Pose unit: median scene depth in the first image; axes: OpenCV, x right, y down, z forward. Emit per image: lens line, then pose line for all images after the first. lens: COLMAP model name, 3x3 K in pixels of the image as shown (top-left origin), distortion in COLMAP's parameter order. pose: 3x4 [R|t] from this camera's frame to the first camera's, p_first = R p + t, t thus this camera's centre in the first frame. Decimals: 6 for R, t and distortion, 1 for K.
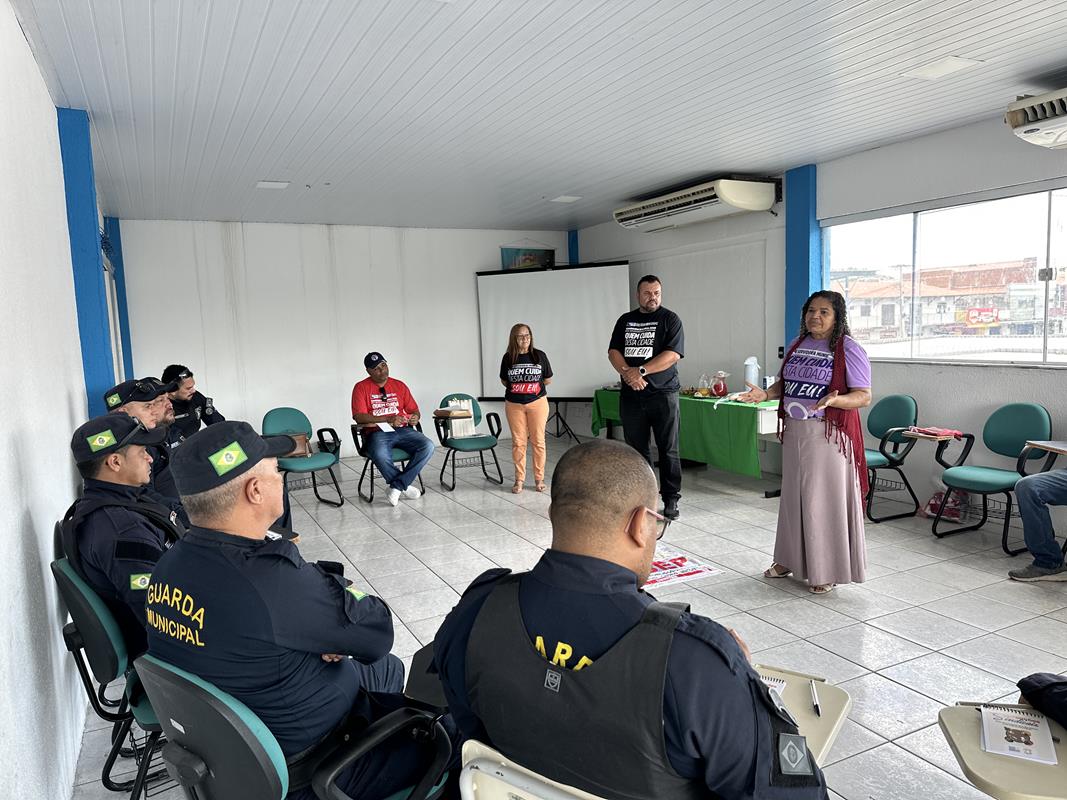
lens RADIAL K [[746.9, 0, 533.5], [0, 746.9, 400.0], [0, 0, 1]] dist [0.065926, -0.032125]
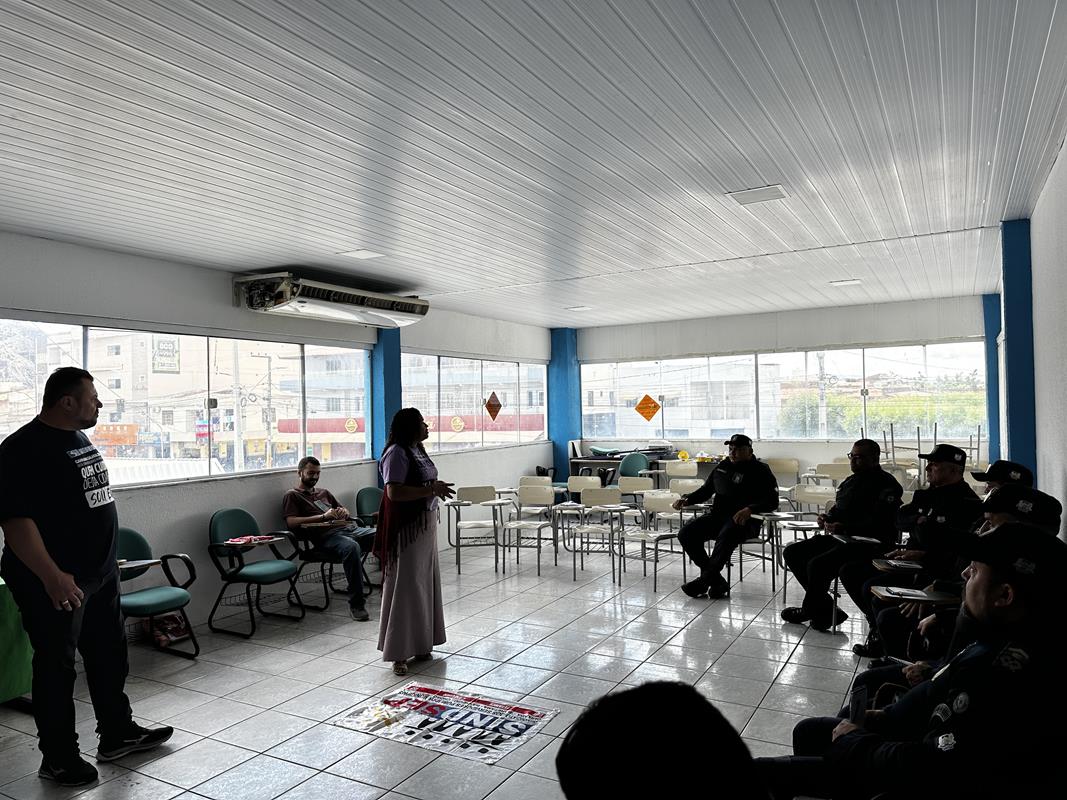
lens RADIAL K [[746.9, 0, 533.5], [0, 746.9, 400.0], [0, 0, 1]] dist [0.065926, -0.032125]
pose [[-0.552242, 0.057996, 0.831664, -0.576469], [0.136434, 0.990415, 0.021529, -0.116939], [-0.822444, 0.125356, -0.554861, 1.167124]]
